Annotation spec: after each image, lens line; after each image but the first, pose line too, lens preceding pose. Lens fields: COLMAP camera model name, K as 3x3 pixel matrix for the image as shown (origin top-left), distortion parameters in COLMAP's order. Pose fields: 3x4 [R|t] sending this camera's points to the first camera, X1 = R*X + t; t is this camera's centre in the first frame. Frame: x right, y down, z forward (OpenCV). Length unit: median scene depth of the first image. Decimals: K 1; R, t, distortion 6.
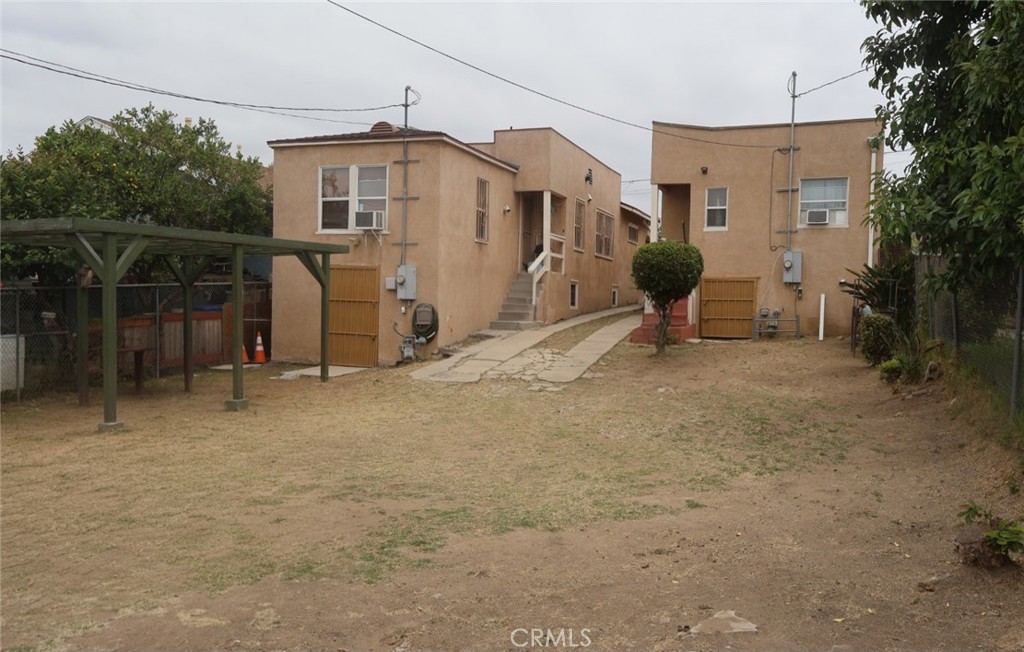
lens RADIAL K [[863.9, 0, 499.8], [0, 863.9, 350.5], [0, 0, 1]] dist [-0.003937, -0.003398]
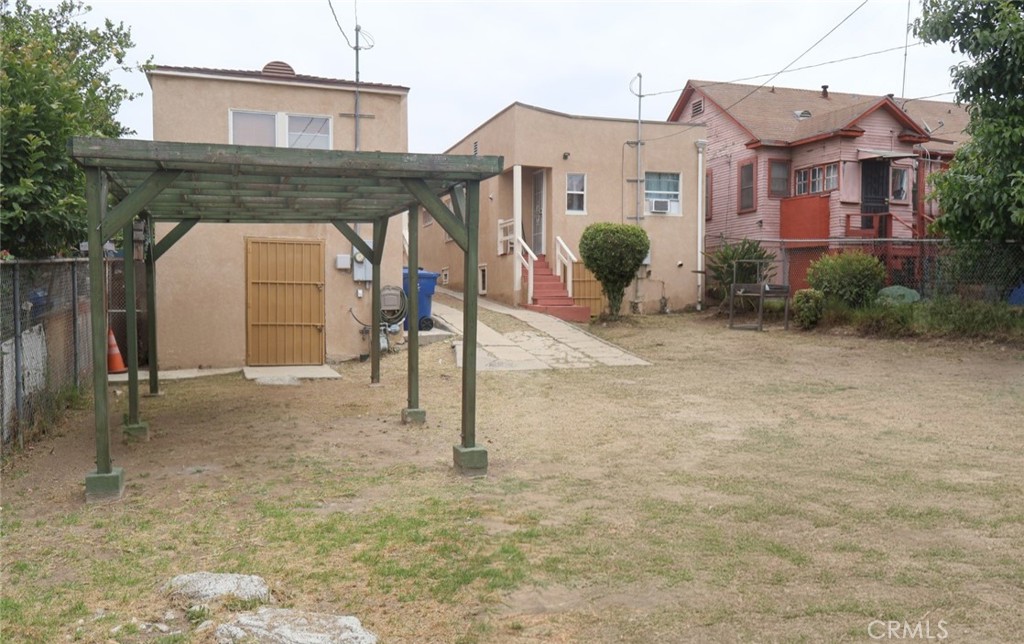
lens RADIAL K [[863.7, 0, 498.7], [0, 863.7, 340.7], [0, 0, 1]] dist [-0.003362, 0.002484]
pose [[0.779464, -0.048709, 0.624550, -0.517691], [0.047413, 0.998700, 0.018715, -0.010174], [-0.624650, 0.015024, 0.780760, 0.257580]]
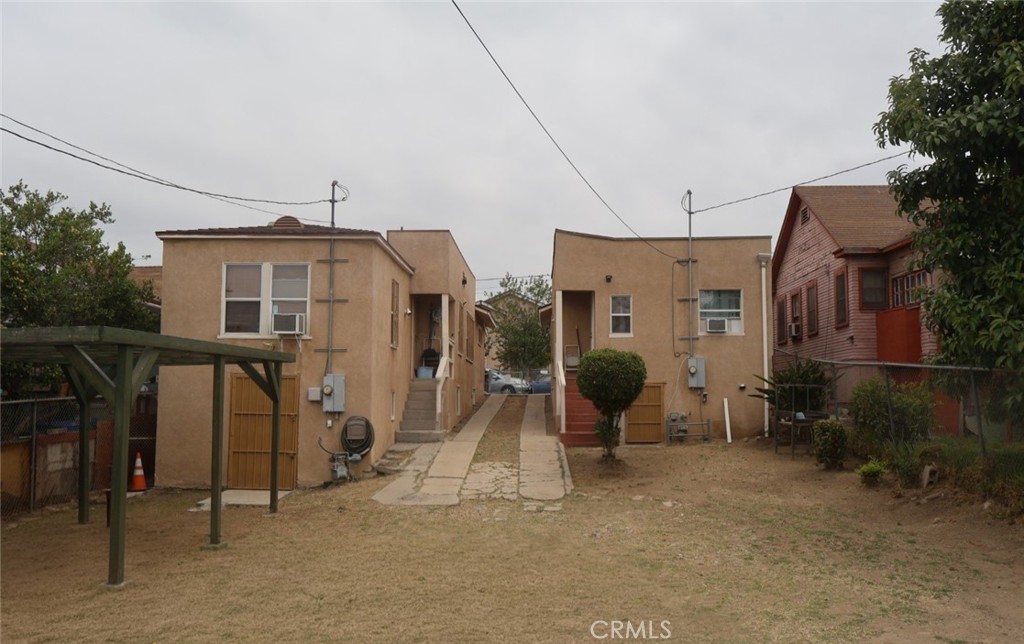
lens RADIAL K [[863.7, 0, 498.7], [0, 863.7, 340.7], [0, 0, 1]] dist [-0.003362, 0.002484]
pose [[0.949845, 0.005768, 0.312669, -0.219840], [0.032062, 0.992765, -0.115714, -0.022452], [-0.311074, 0.119935, 0.942788, 0.089477]]
